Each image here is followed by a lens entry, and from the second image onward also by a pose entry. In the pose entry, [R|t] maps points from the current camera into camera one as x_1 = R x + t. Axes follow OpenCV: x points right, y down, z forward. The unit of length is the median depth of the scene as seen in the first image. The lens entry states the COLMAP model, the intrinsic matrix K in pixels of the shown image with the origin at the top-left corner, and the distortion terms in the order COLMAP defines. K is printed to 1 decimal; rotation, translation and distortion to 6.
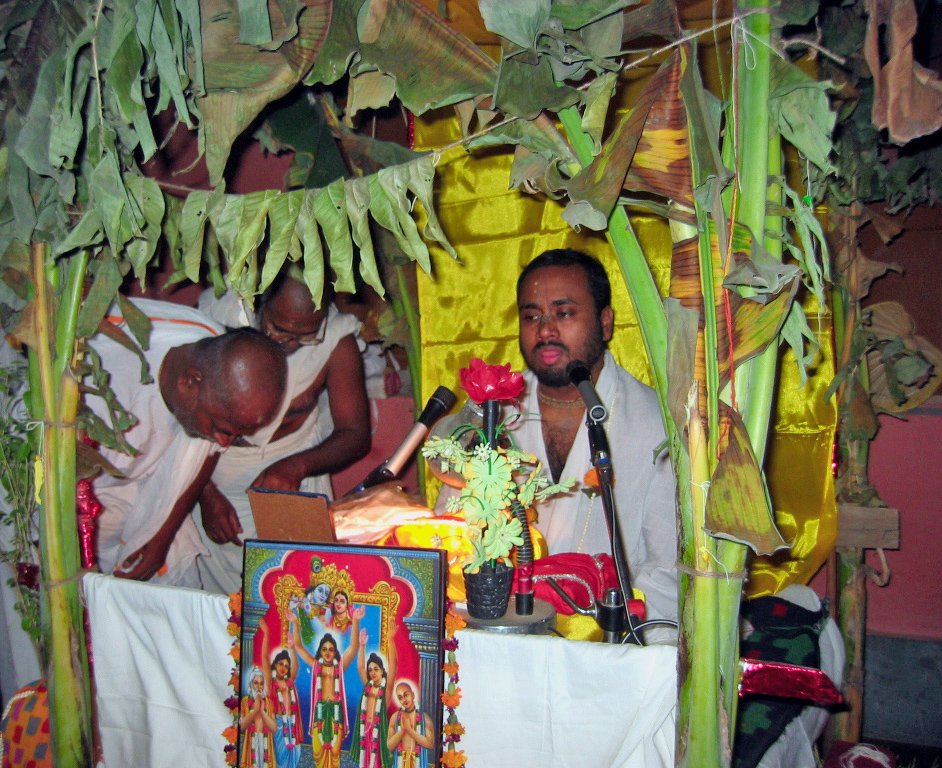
lens RADIAL K [[1034.9, 0, 438.0], [0, 1034.9, 388.9], [0, 0, 1]] dist [-0.115677, 0.057209]
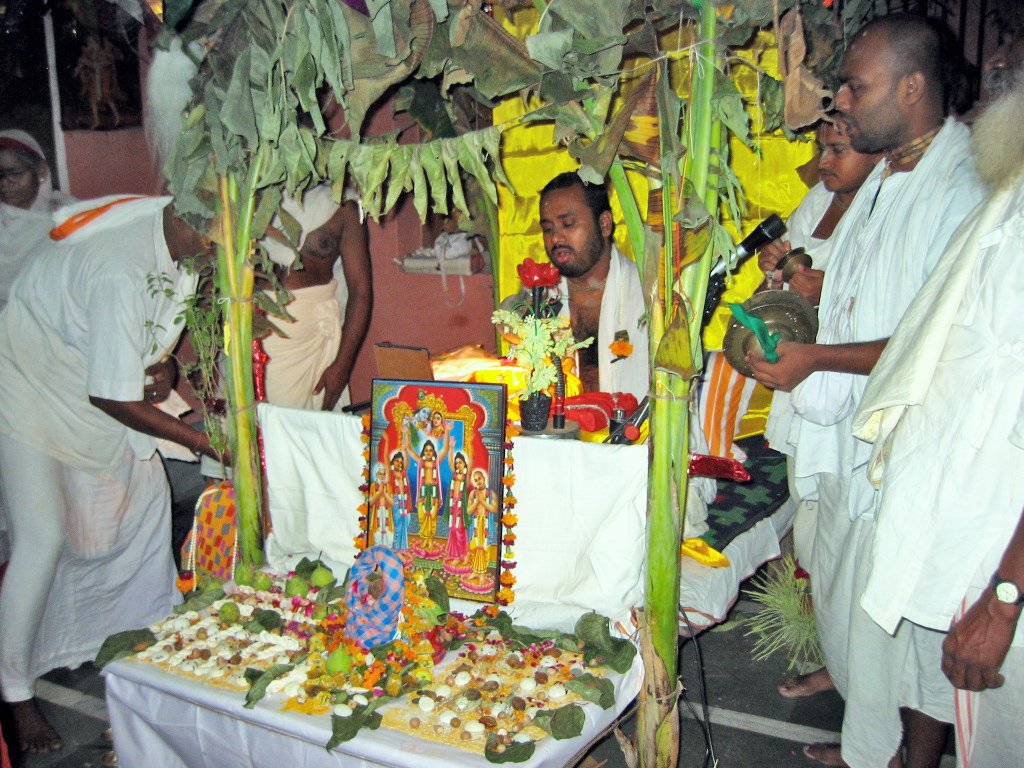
lens RADIAL K [[1055.1, 0, 509.5], [0, 1055.1, 393.1], [0, 0, 1]] dist [-0.131709, 0.111017]
pose [[0.999802, 0.011796, -0.016012, 0.036065], [-0.009678, 0.991929, 0.126426, -0.027828], [0.017375, -0.126246, 0.991847, -0.534113]]
